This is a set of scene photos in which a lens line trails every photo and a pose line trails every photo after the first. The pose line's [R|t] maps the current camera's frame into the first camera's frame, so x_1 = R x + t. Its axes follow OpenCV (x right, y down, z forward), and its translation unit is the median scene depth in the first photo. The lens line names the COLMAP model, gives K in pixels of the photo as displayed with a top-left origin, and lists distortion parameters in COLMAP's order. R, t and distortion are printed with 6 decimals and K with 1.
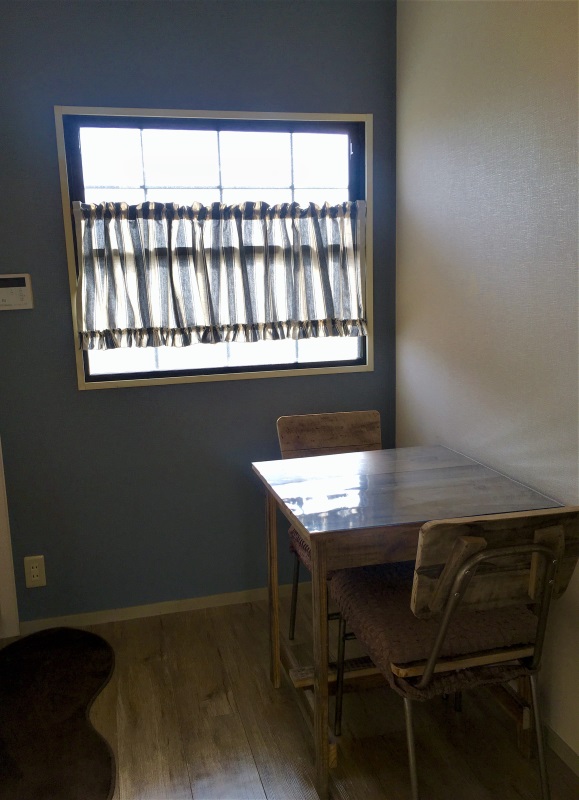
lens RADIAL K [[679.4, 0, 289.5], [0, 679.4, 400.0], [0, 0, 1]] dist [0.066106, -0.124298]
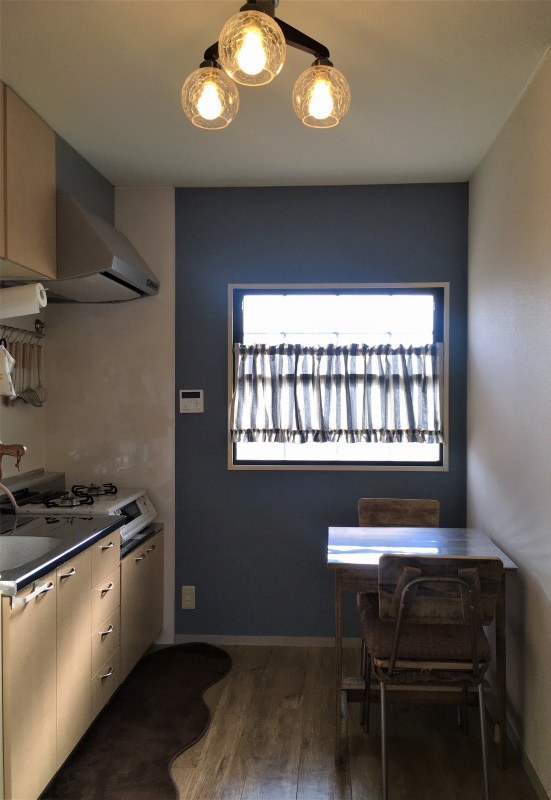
lens RADIAL K [[579.3, 0, 275.5], [0, 579.3, 400.0], [0, 0, 1]] dist [-0.000462, -0.001652]
pose [[0.960374, 0.035503, -0.276444, 0.119458], [-0.080263, 0.985066, -0.152324, 0.018562], [0.266907, 0.168477, 0.948882, -0.153961]]
